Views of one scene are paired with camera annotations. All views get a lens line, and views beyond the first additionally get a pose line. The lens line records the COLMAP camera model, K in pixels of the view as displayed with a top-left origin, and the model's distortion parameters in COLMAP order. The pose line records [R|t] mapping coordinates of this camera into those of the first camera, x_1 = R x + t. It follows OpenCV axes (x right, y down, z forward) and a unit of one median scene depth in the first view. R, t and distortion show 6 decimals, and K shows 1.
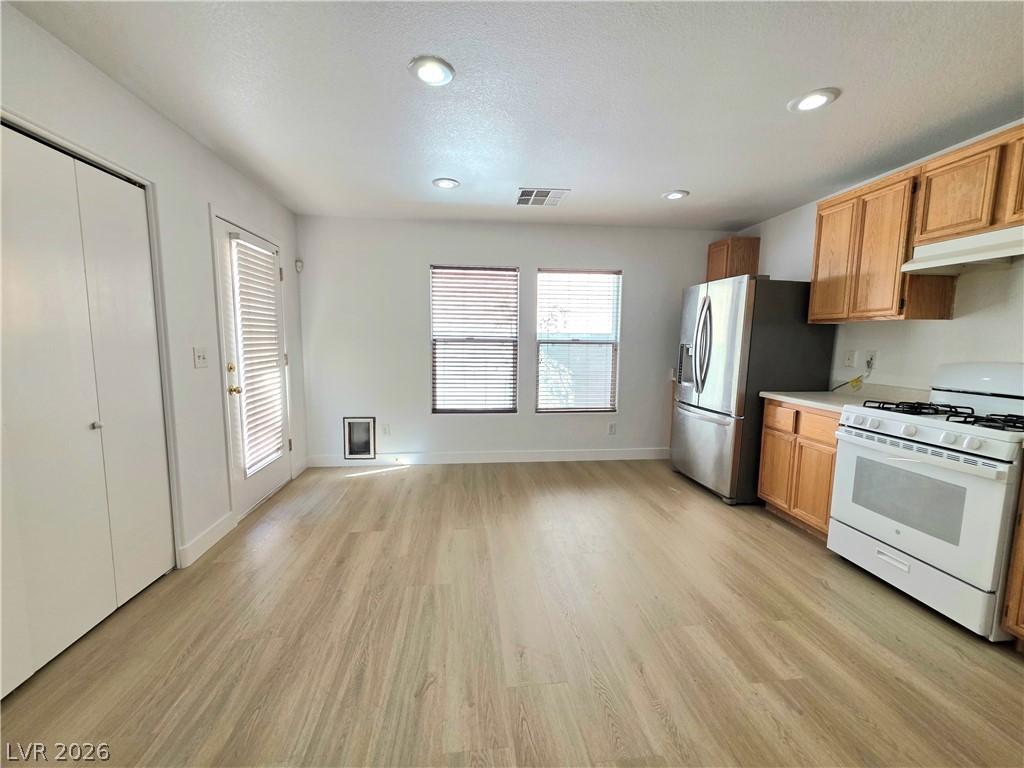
lens RADIAL K [[410.3, 0, 510.2], [0, 410.3, 383.5], [0, 0, 1]] dist [0.003709, -0.000174]
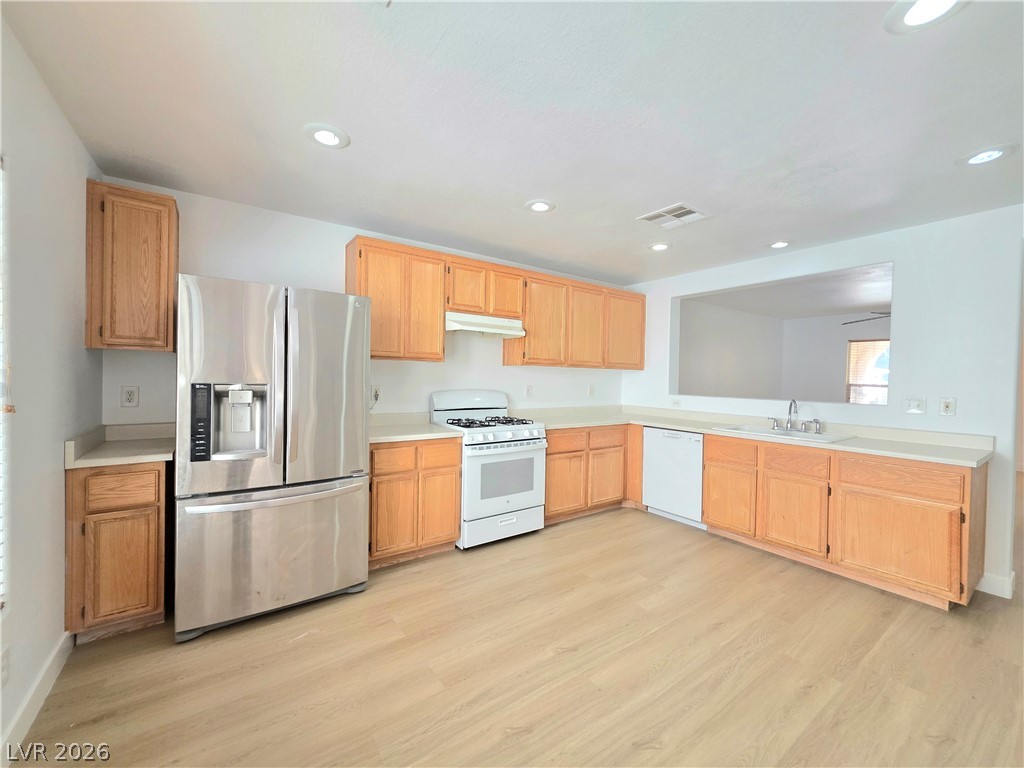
lens RADIAL K [[410.3, 0, 511.1], [0, 410.3, 381.4], [0, 0, 1]] dist [0.003709, -0.000174]
pose [[-0.485001, -0.030967, 0.873965, -0.275712], [0.069340, 0.994865, 0.073730, -0.139038], [-0.871760, 0.096360, -0.480363, 1.154787]]
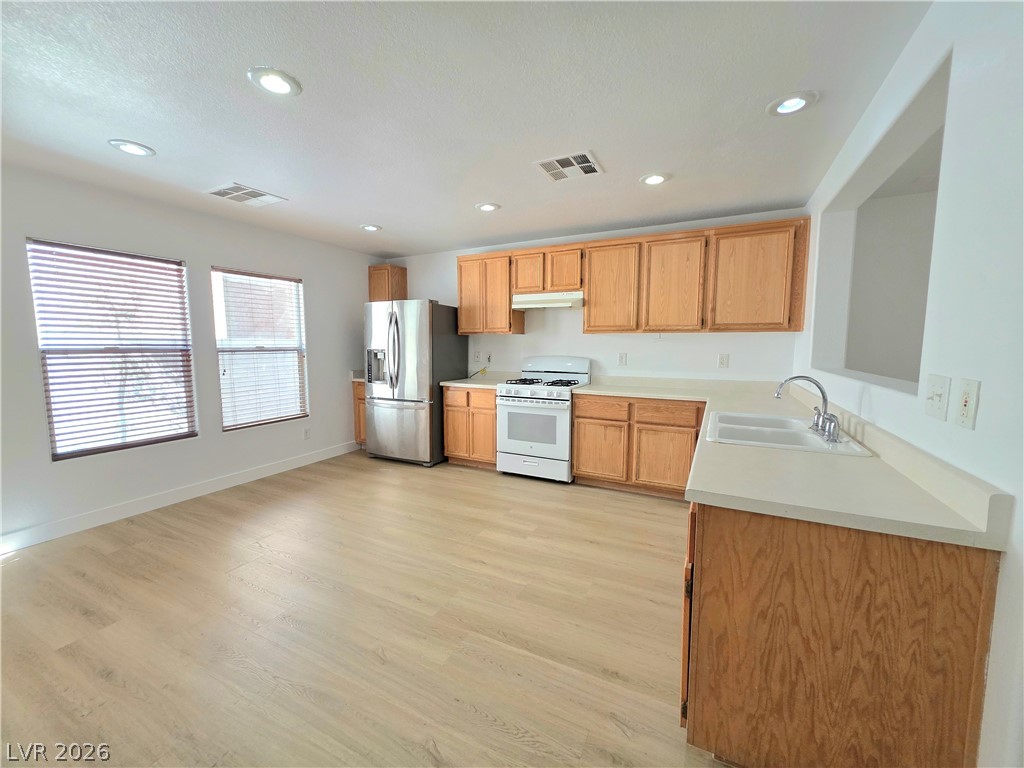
lens RADIAL K [[410.3, 0, 509.2], [0, 410.3, 381.8], [0, 0, 1]] dist [0.003709, -0.000174]
pose [[0.550719, -0.088339, 0.830003, -0.446843], [0.094969, 0.994558, 0.042839, -0.019654], [-0.829270, 0.055232, 0.556111, 0.012260]]
